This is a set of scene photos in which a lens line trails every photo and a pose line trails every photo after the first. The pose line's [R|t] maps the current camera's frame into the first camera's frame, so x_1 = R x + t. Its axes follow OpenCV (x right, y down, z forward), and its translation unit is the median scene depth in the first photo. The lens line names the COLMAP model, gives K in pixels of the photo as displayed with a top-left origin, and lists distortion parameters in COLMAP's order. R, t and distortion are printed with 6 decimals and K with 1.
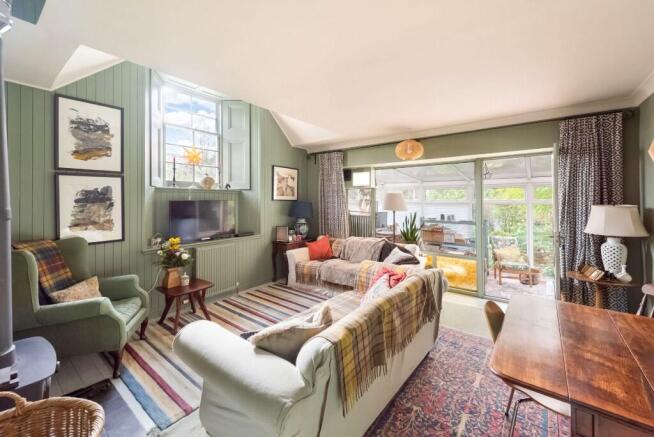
lens RADIAL K [[266.4, 0, 329.5], [0, 266.4, 200.5], [0, 0, 1]] dist [0.000504, -0.000068]
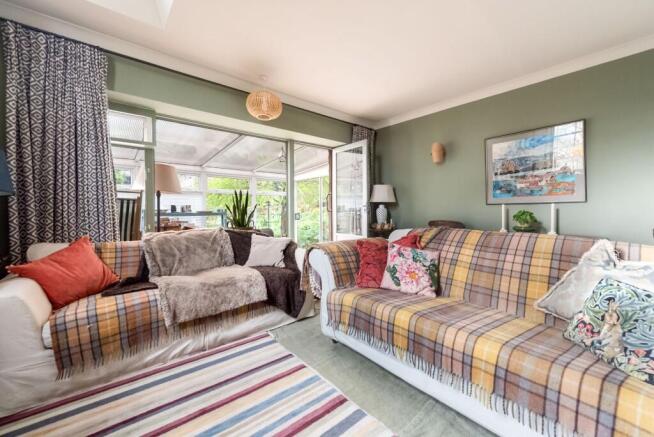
lens RADIAL K [[262.2, 0, 326.9], [0, 262.2, 209.9], [0, 0, 1]] dist [0.010963, -0.000387]
pose [[0.214386, -0.007333, 0.976721, -0.428520], [0.004684, 0.999968, 0.006480, 0.114205], [-0.976738, 0.003185, 0.214414, 0.701491]]
